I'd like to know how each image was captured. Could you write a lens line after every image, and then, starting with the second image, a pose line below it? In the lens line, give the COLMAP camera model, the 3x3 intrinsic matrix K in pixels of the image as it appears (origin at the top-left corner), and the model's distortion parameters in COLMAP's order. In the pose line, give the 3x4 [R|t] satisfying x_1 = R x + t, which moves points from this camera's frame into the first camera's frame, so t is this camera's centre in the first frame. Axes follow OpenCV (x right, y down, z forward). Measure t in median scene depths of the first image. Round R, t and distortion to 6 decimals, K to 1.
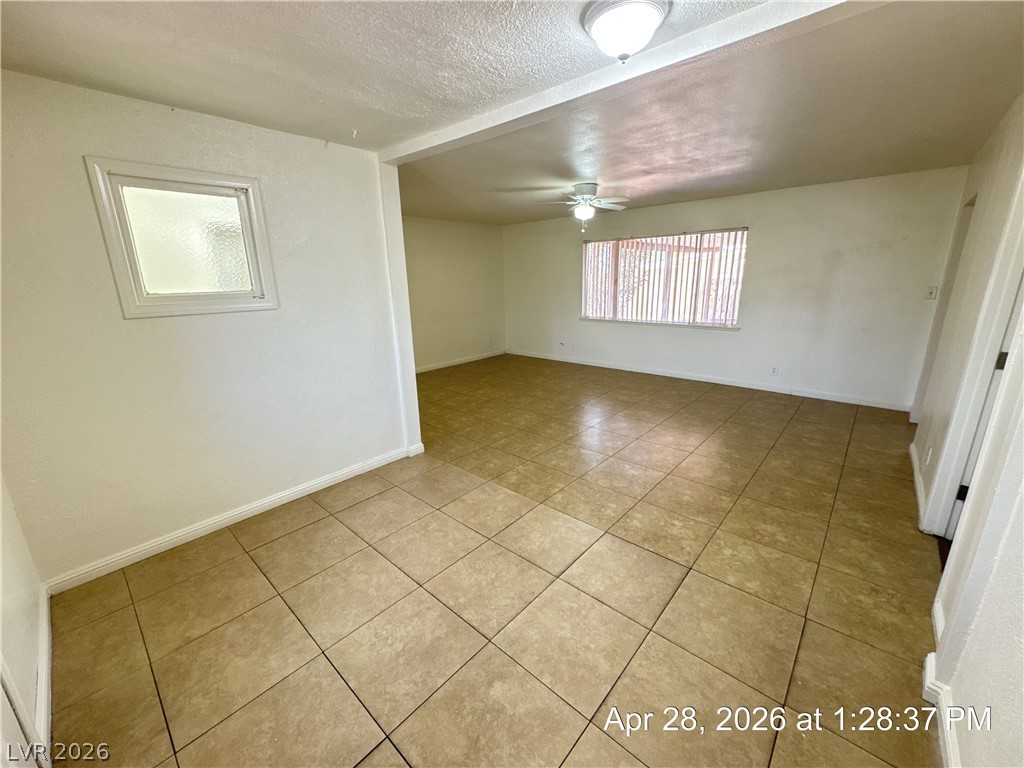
lens RADIAL K [[409.8, 0, 511.7], [0, 409.8, 381.5], [0, 0, 1]] dist [-0.002066, 0.000369]
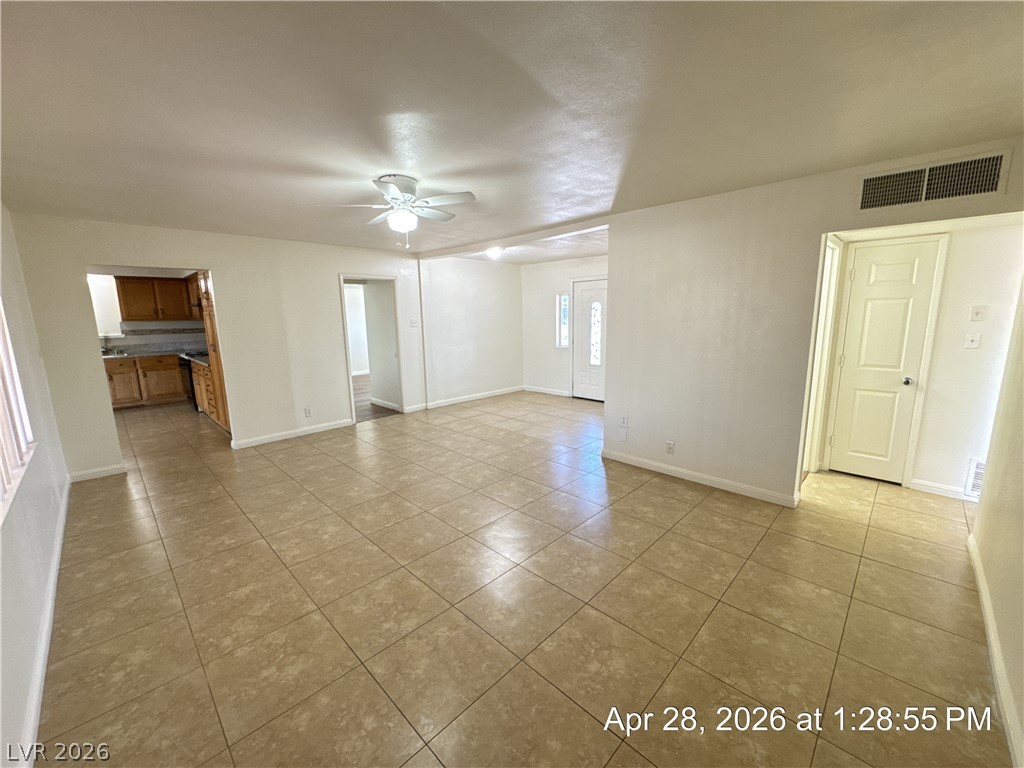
lens RADIAL K [[409.8, 0, 510.0], [0, 409.8, 382.9], [0, 0, 1]] dist [-0.002066, 0.000369]
pose [[-0.998079, 0.027210, 0.055653, -0.027208], [0.047646, 0.911325, 0.408922, -0.598338], [-0.039592, 0.410788, -0.910871, 2.314815]]
